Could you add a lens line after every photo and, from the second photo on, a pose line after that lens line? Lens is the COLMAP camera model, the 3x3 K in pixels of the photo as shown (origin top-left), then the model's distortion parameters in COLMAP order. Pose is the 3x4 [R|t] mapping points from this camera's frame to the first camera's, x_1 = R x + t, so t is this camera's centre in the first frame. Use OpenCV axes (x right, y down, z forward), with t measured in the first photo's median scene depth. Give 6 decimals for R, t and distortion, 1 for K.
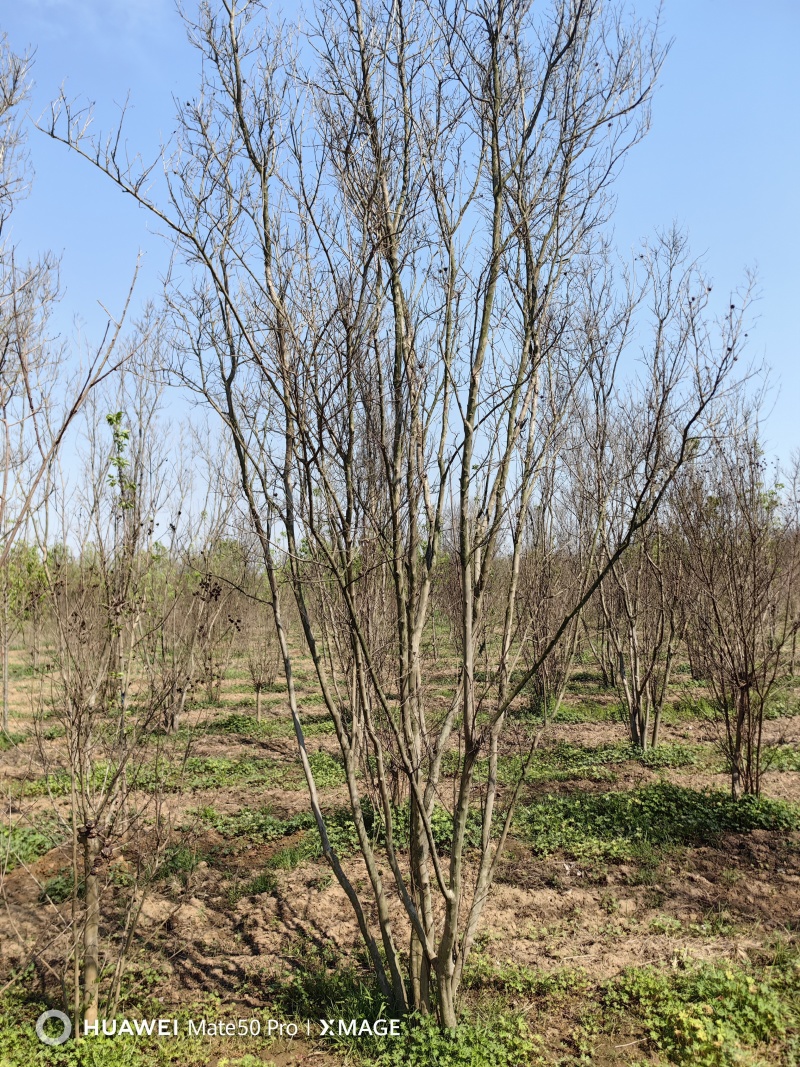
lens RADIAL K [[874.6, 0, 400.0], [0, 874.6, 533.5], [0, 0, 1]] dist [0.037683, -0.080104]
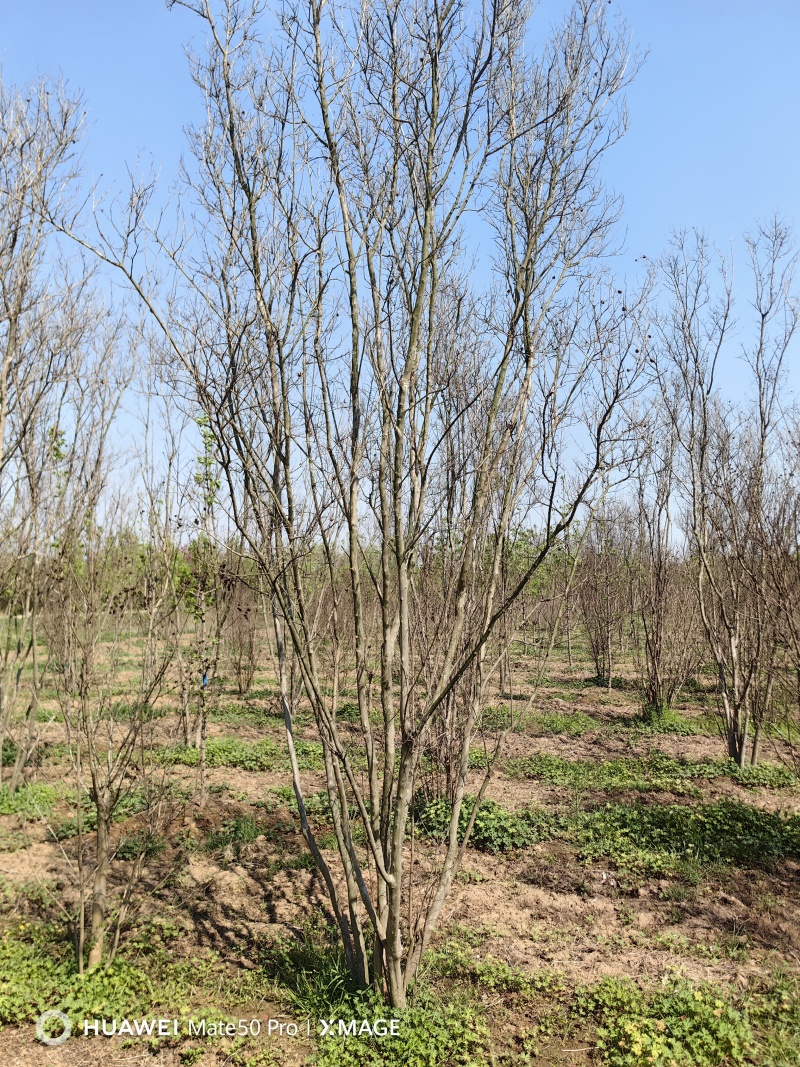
lens RADIAL K [[874.6, 0, 400.0], [0, 874.6, 533.5], [0, 0, 1]] dist [0.037683, -0.080104]
pose [[0.977703, 0.023828, -0.208634, 0.183636], [-0.023450, 0.999716, 0.004284, -0.003170], [0.208677, 0.000704, 0.977984, -0.013284]]
